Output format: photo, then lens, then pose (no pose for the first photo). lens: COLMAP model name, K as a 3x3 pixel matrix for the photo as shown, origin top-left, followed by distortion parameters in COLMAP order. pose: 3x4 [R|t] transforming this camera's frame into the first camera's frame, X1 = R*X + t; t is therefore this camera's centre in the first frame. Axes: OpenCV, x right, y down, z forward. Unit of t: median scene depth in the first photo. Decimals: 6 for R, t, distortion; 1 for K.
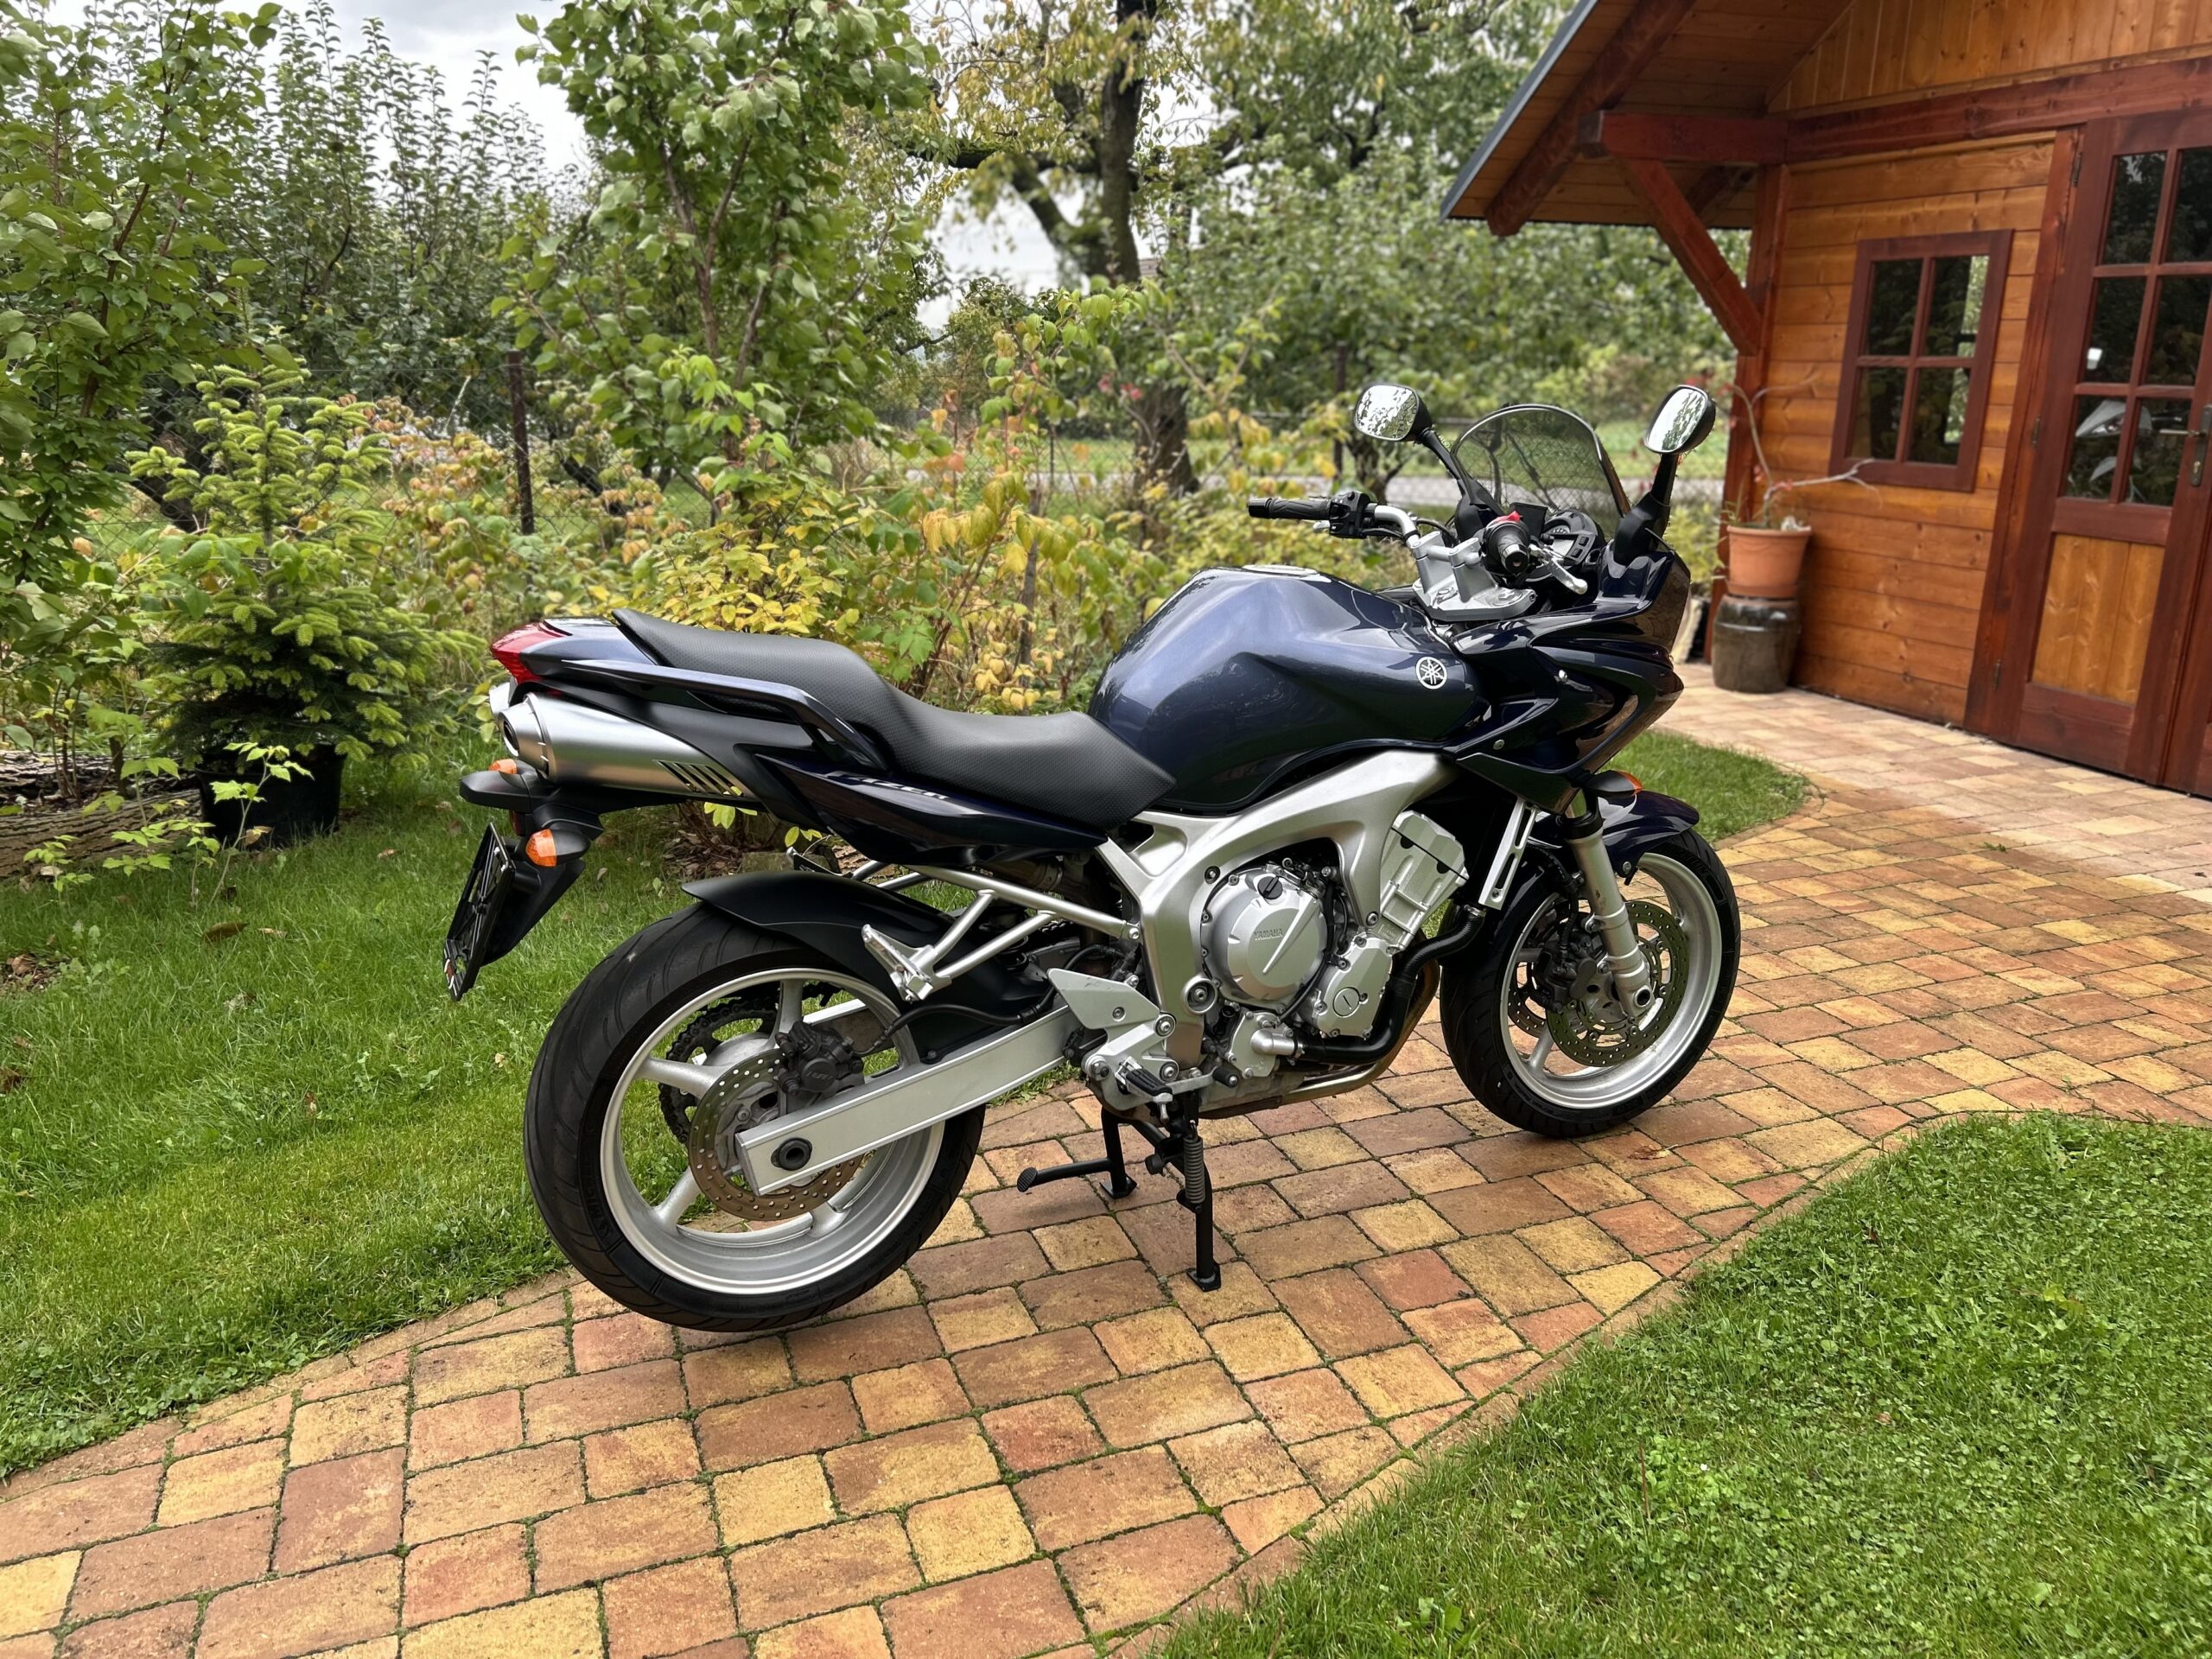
lens RADIAL K [[1668.1, 0, 1106.0], [0, 1668.1, 829.5], [0, 0, 1]] dist [0.044202, -0.037928]
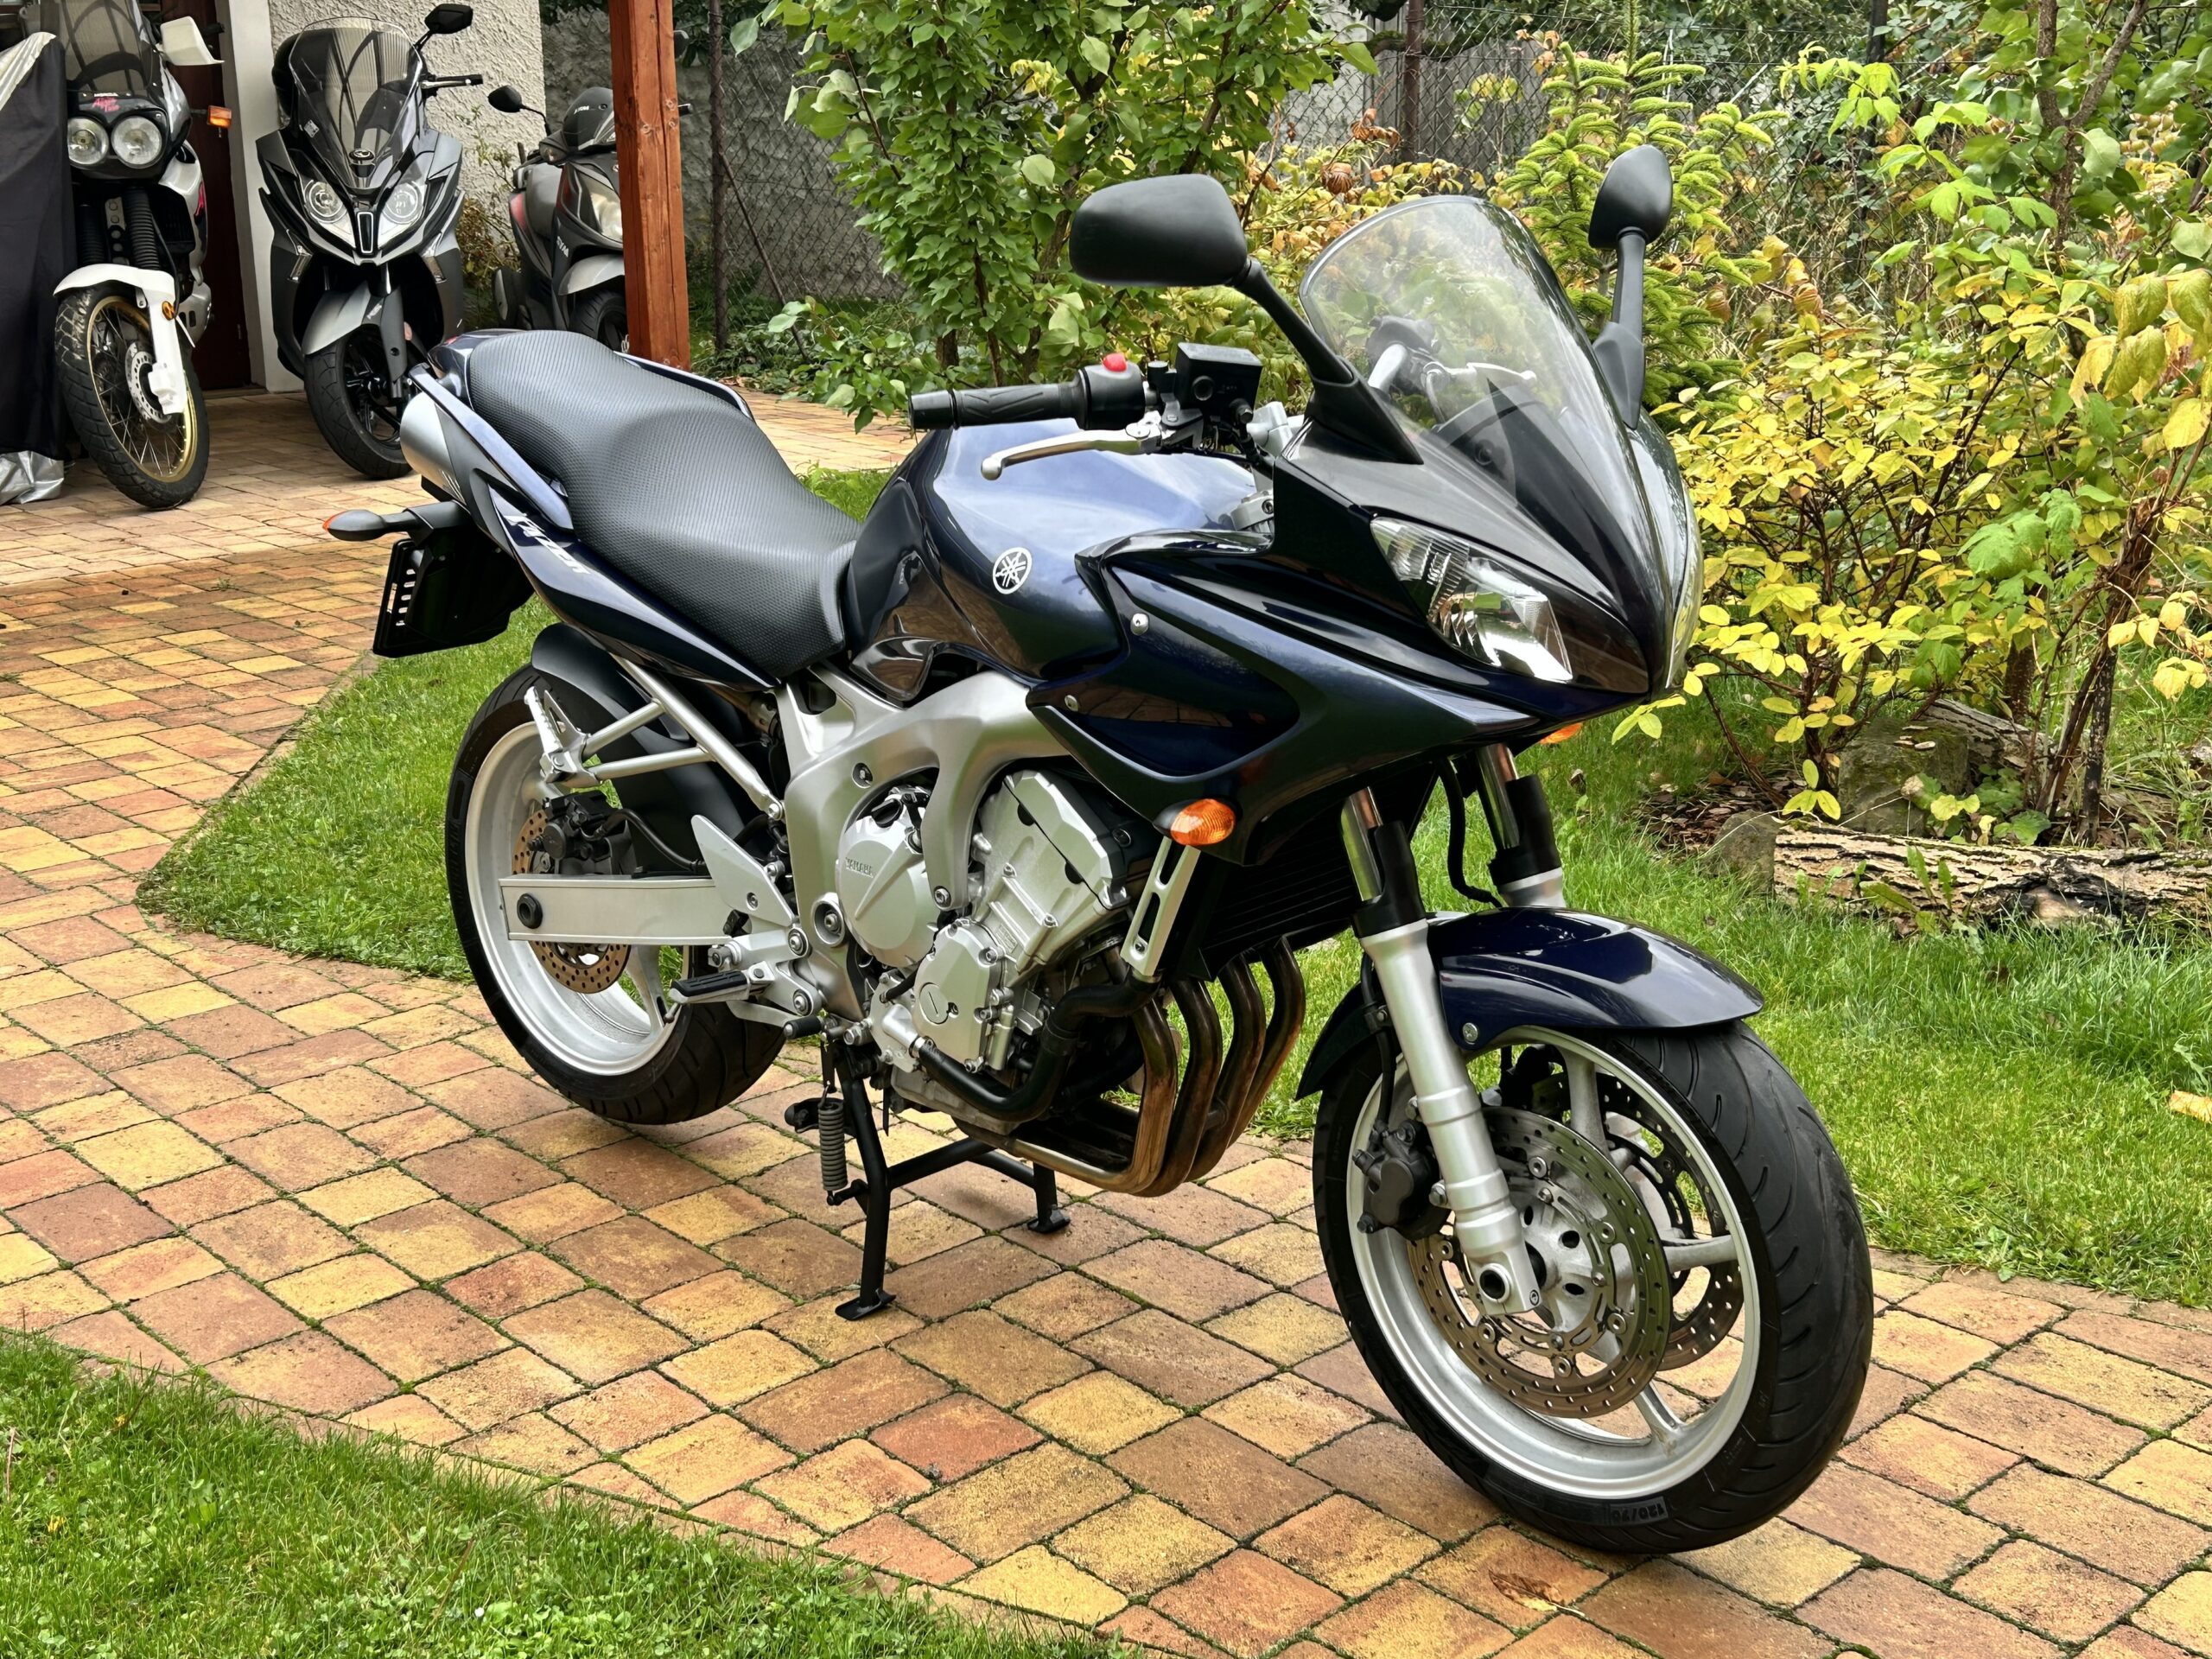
lens RADIAL K [[2699.6, 0, 1061.4], [0, 2699.6, 841.8], [0, 0, 1]] dist [0.067673, -0.035722]
pose [[0.369223, 0.274130, -0.887991, 1.190733], [-0.252174, 0.949209, 0.188176, -0.197408], [0.894473, 0.154450, 0.419598, 0.561573]]
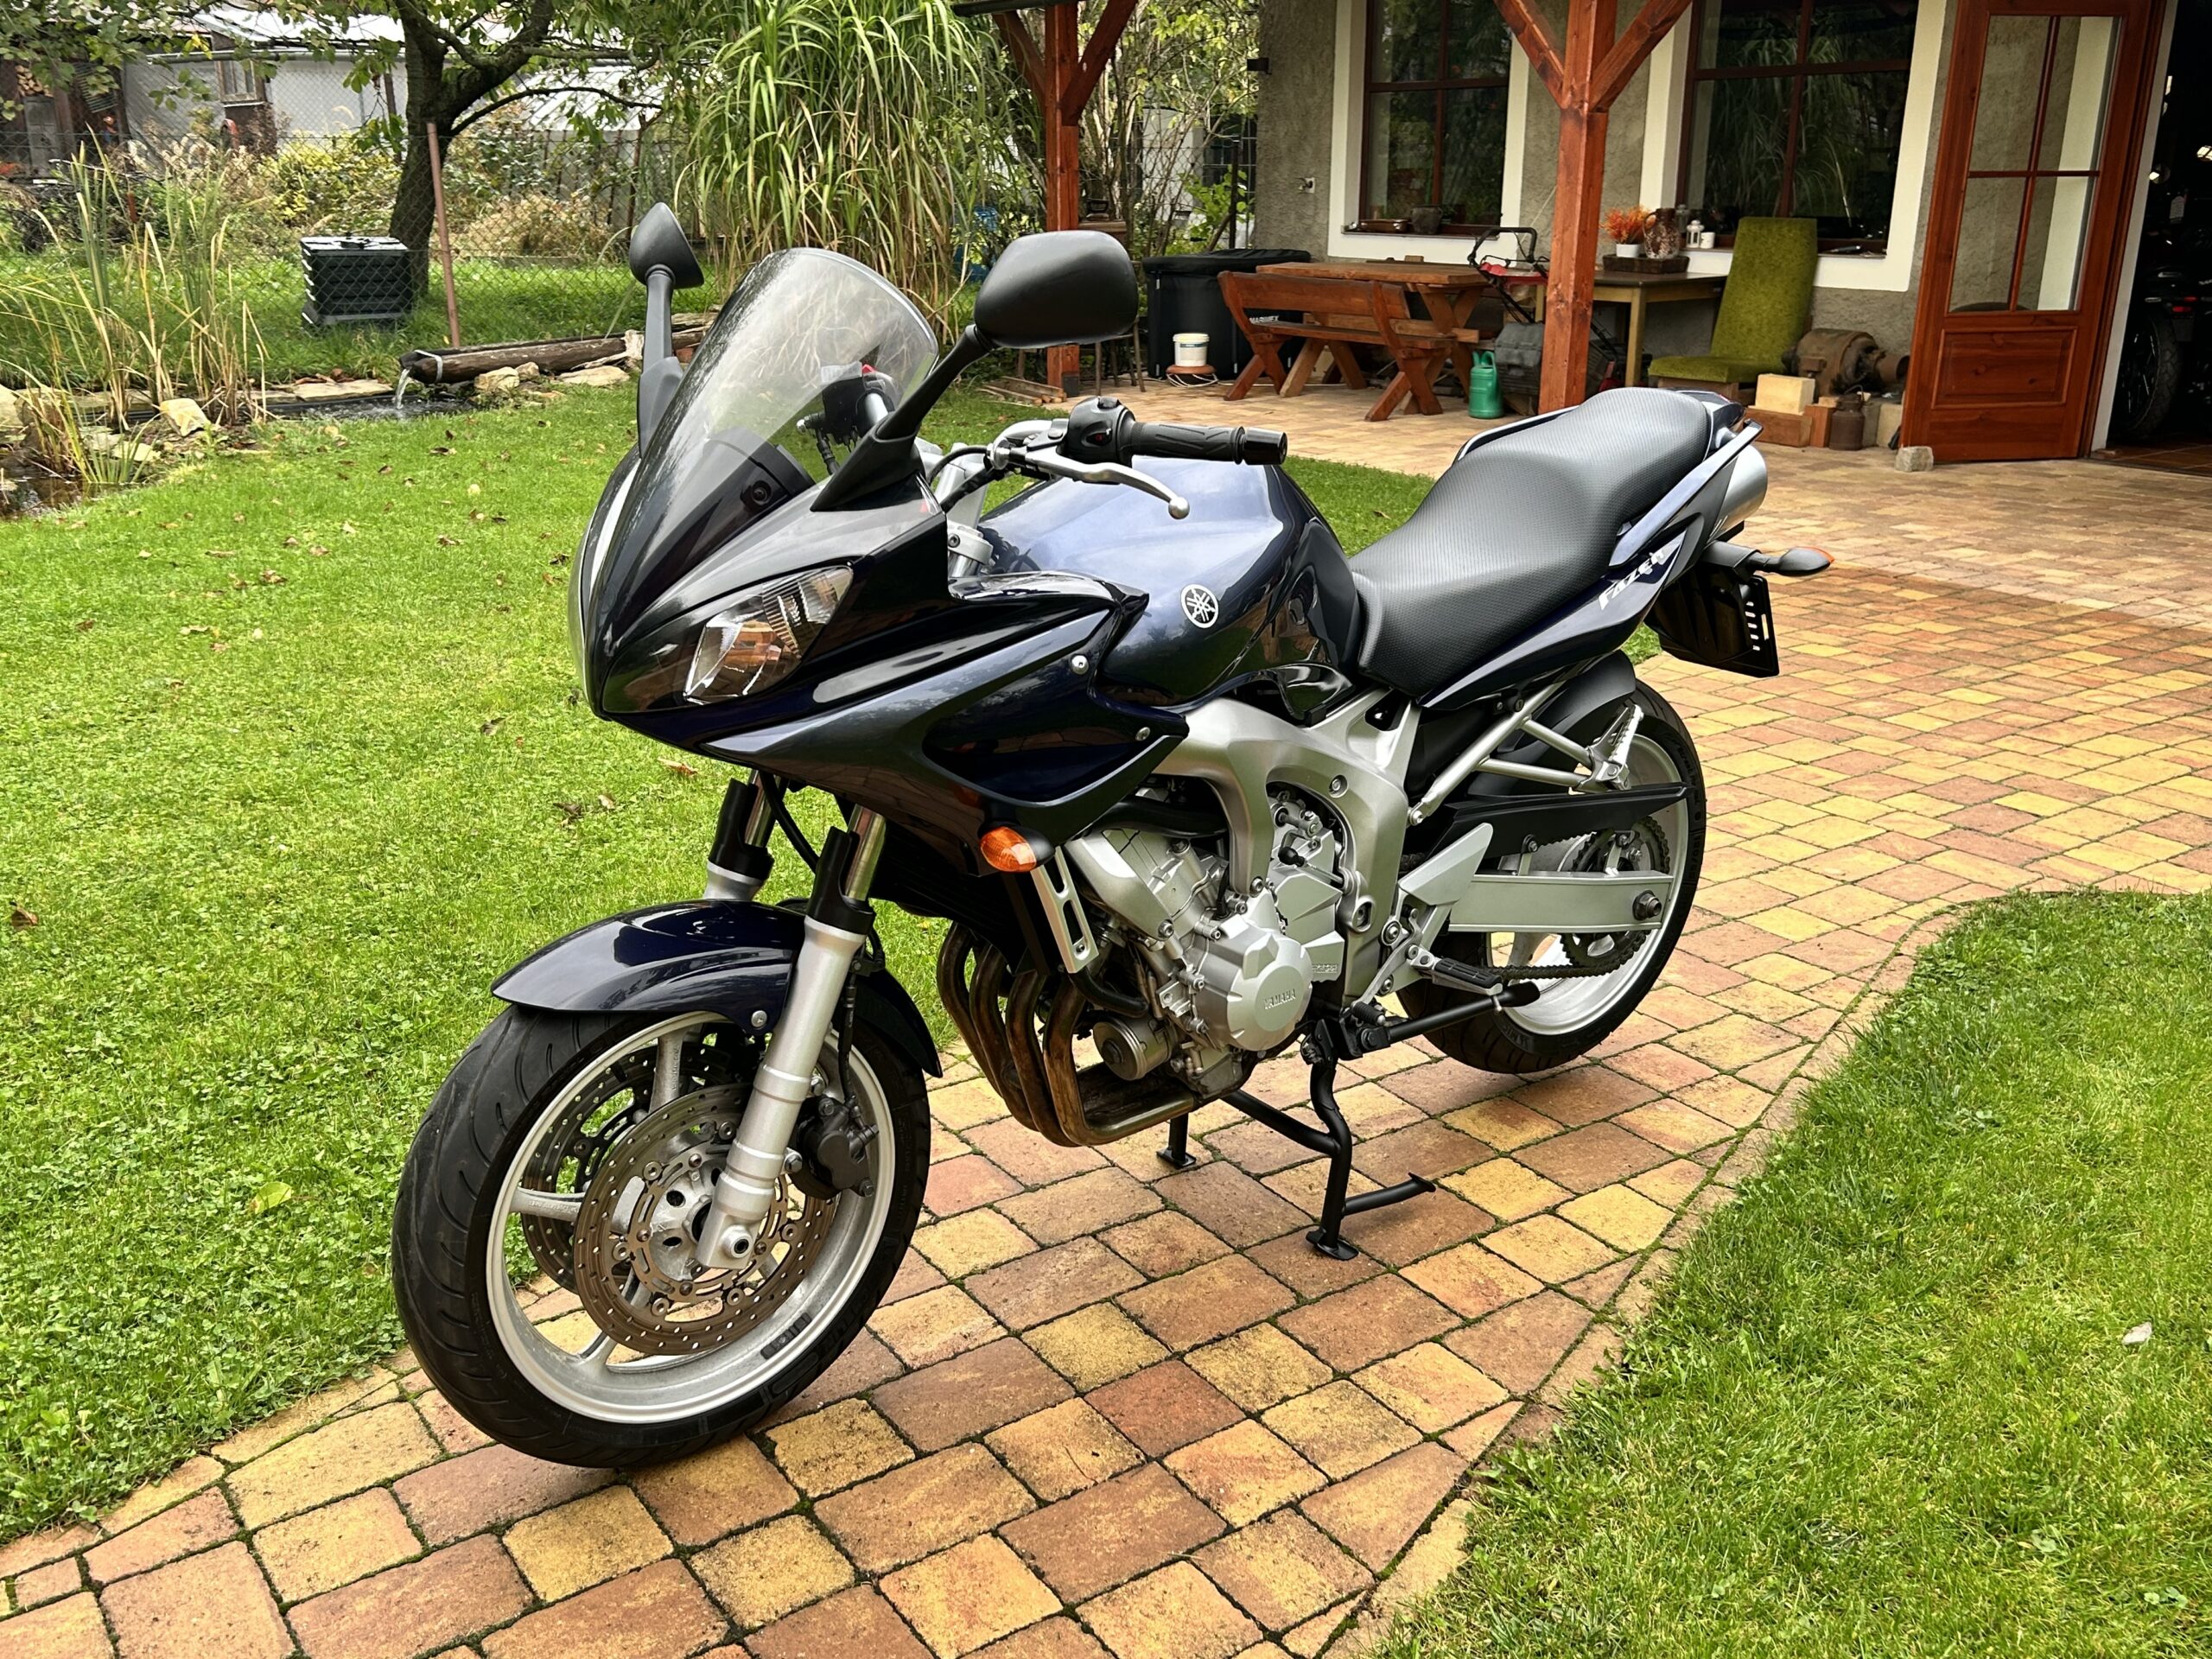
lens RADIAL K [[1943.3, 0, 1093.2], [0, 1943.3, 845.1], [0, 0, 1]] dist [0.121873, -0.272855]
pose [[-0.968868, 0.079462, -0.234477, 0.369442], [-0.070691, 0.818873, 0.569604, -0.531956], [0.237269, 0.568447, -0.787763, 1.861014]]
